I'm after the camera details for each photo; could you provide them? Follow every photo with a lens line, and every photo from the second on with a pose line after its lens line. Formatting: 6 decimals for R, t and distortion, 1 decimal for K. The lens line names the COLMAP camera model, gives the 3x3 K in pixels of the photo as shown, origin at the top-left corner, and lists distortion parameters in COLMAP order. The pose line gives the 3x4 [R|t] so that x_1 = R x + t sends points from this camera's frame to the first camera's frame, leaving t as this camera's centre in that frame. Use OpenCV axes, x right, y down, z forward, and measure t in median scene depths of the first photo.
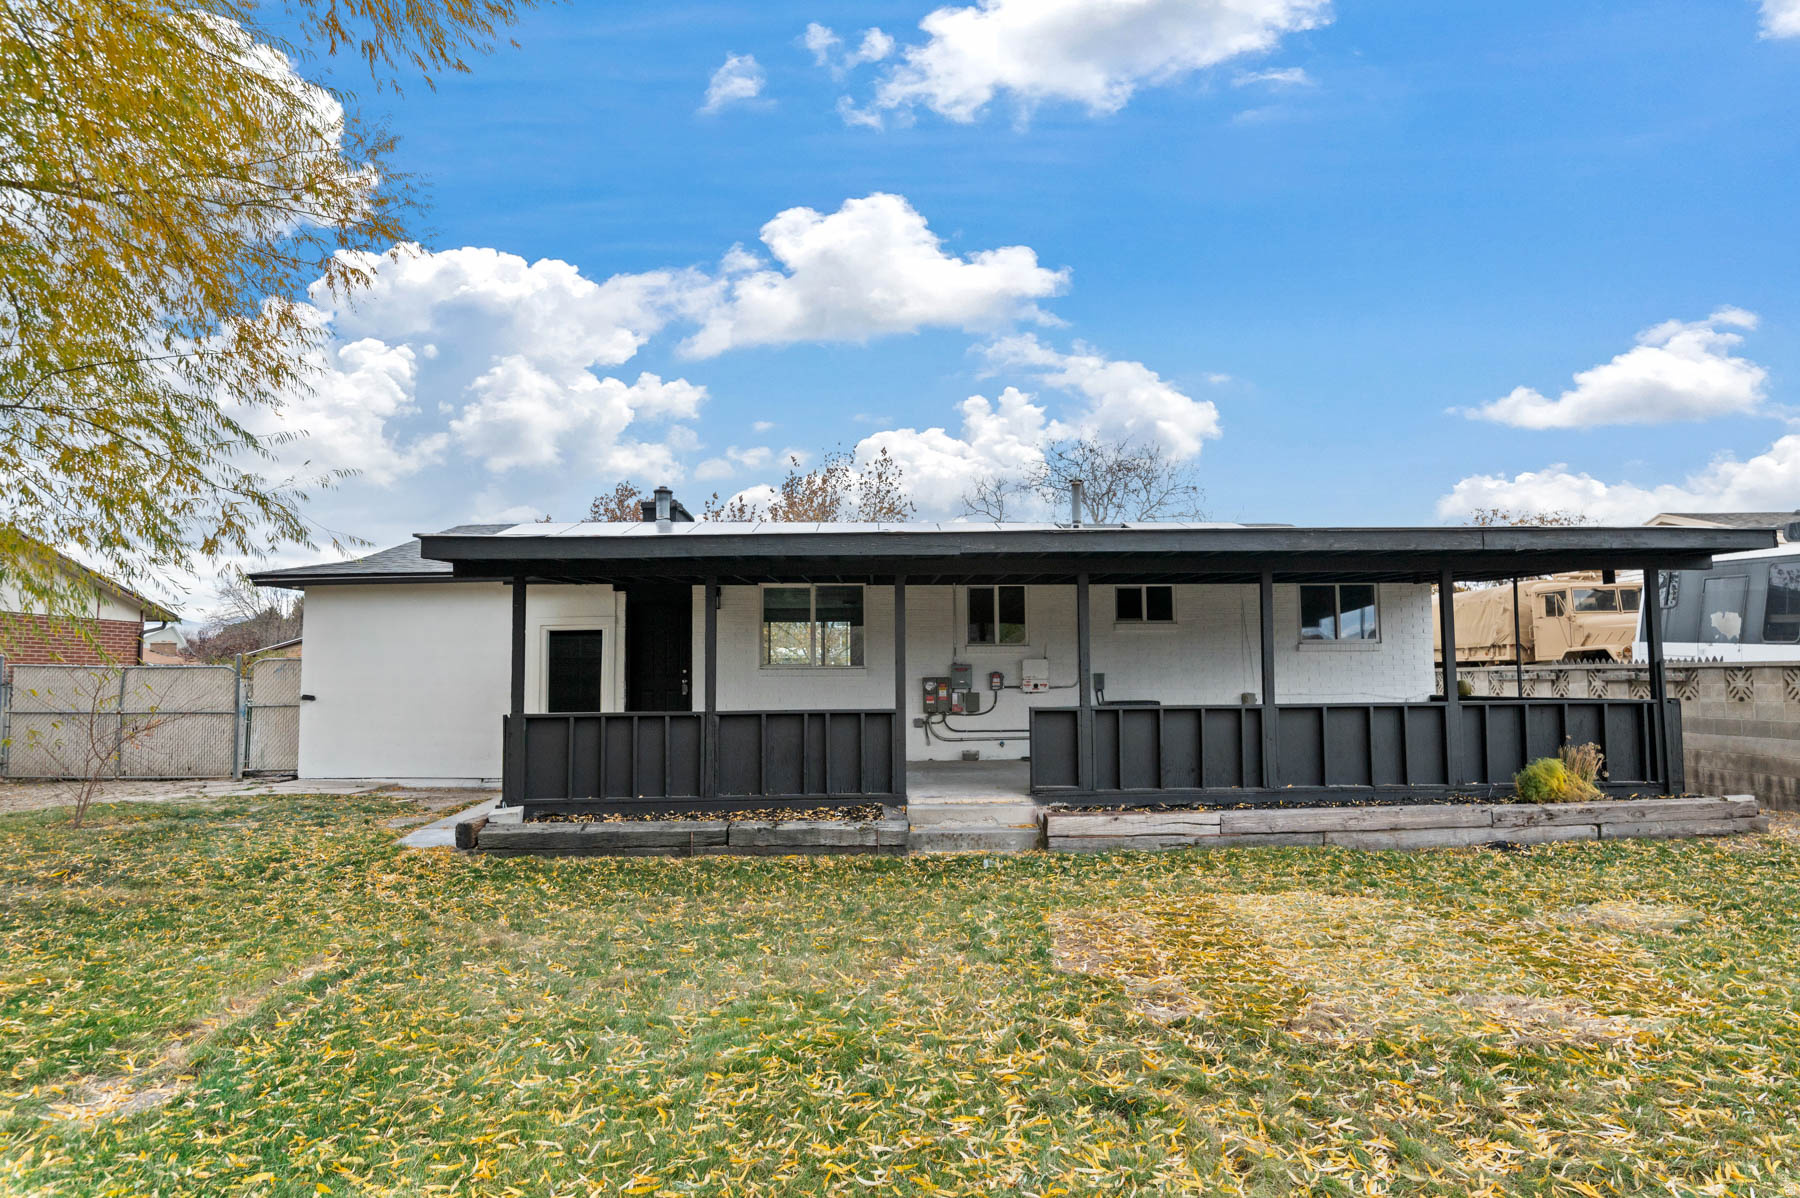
lens RADIAL K [[1089.8, 0, 900.1], [0, 1089.8, 599.9], [0, 0, 1]] dist [0.002619, 0.000577]
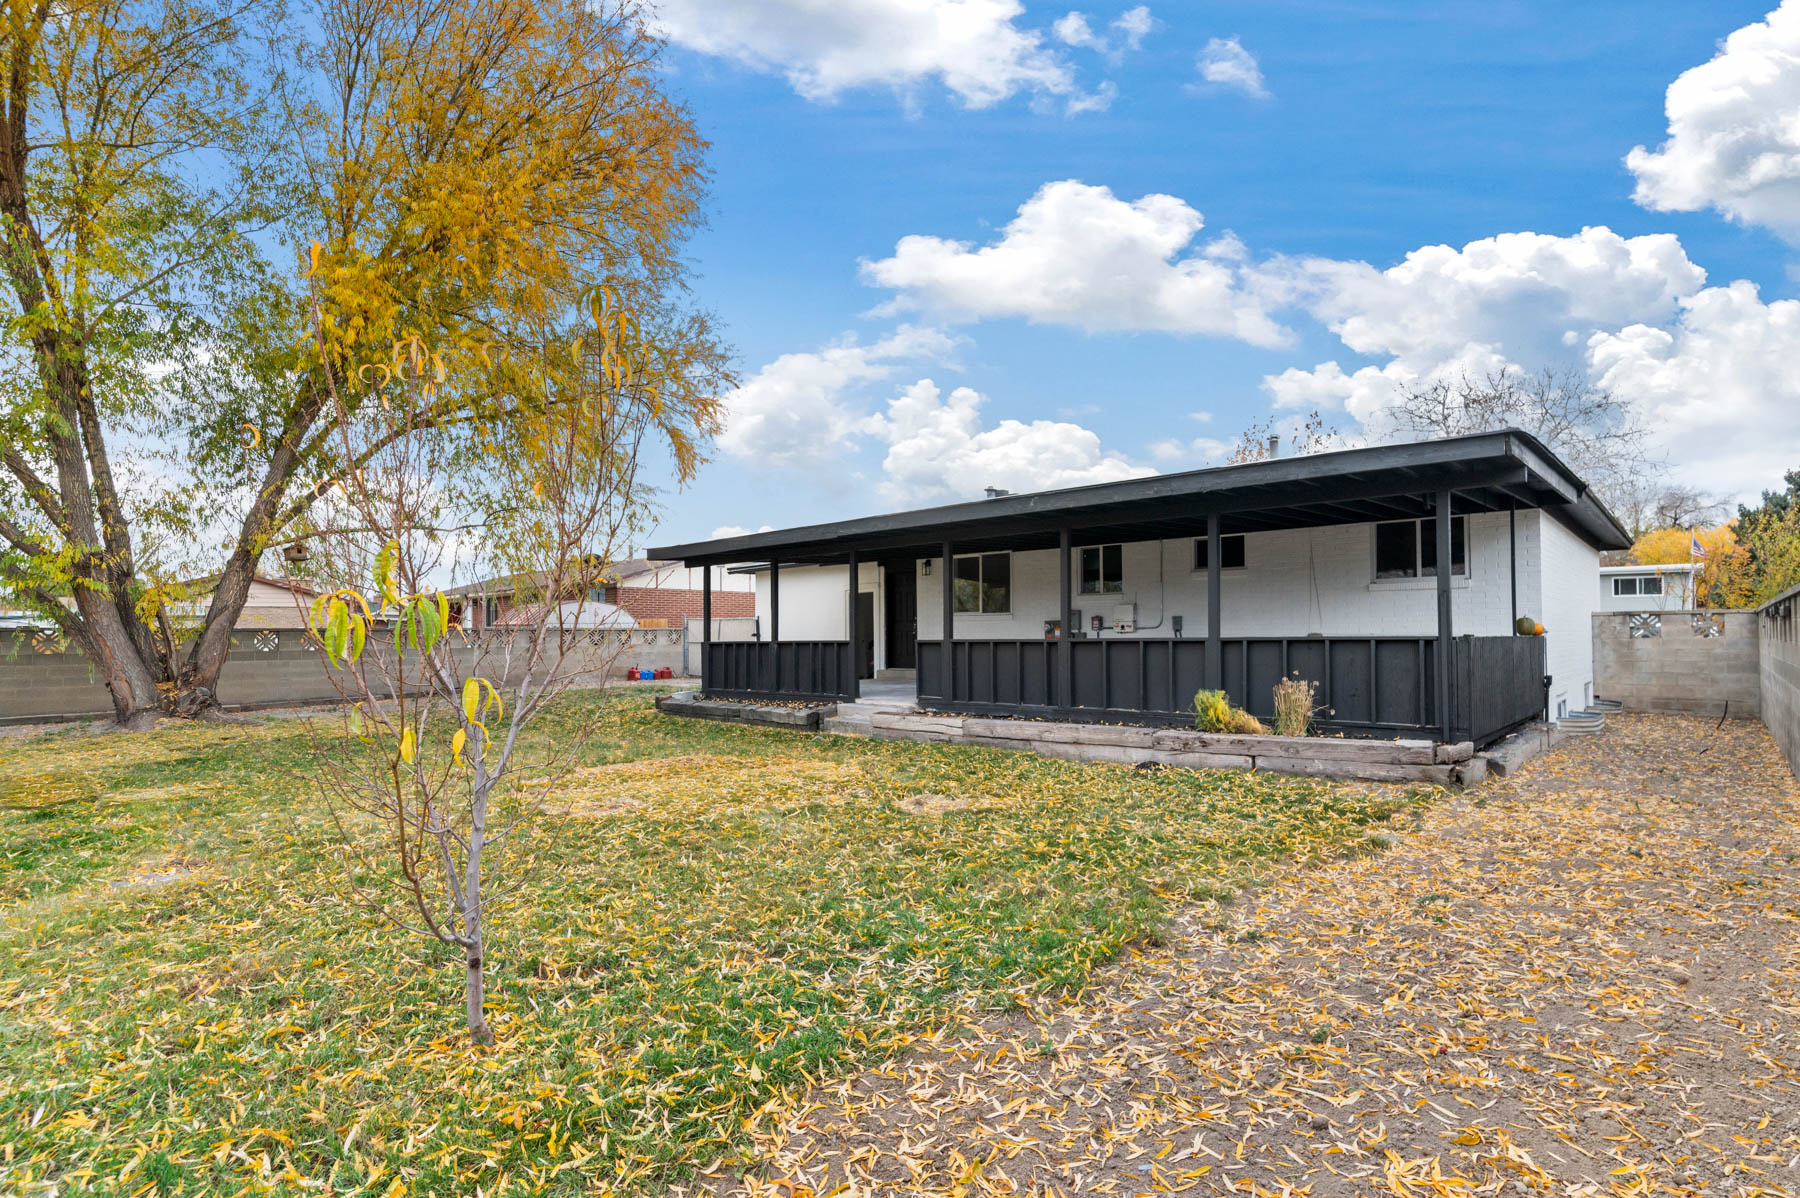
lens RADIAL K [[877.4, 0, 901.5], [0, 877.4, 607.9], [0, 0, 1]] dist [-0.001060, -0.000027]
pose [[0.718804, -0.018431, -0.694969, 0.908586], [0.052246, 0.998254, 0.027564, 0.026031], [0.693247, -0.056123, 0.718511, 0.180020]]
